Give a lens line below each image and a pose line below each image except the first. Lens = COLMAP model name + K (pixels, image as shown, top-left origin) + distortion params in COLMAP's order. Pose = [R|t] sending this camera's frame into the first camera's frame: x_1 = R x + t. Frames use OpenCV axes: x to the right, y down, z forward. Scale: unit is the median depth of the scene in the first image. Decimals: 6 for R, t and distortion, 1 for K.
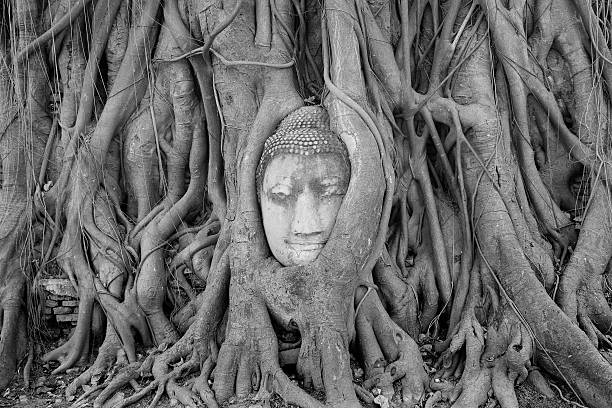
lens RADIAL K [[724.9, 0, 306.0], [0, 724.9, 204.0], [0, 0, 1]] dist [-0.073498, 0.010396]
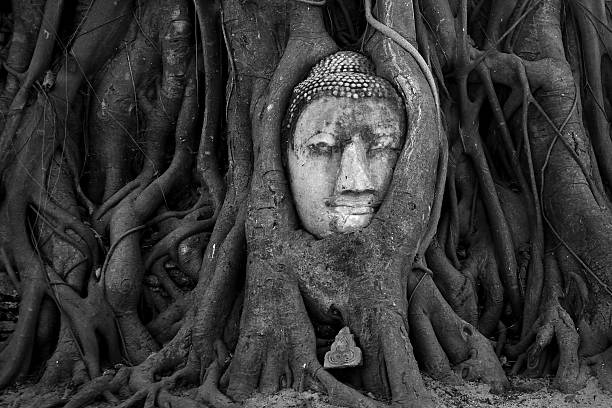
lens RADIAL K [[885.8, 0, 307.4], [0, 885.8, 193.5], [0, 0, 1]] dist [0.014027, 0.022648]
pose [[0.989200, 0.045471, 0.139344, -0.171750], [-0.023868, 0.987946, -0.152945, 0.175961], [-0.144619, 0.147967, 0.978361, 0.061635]]
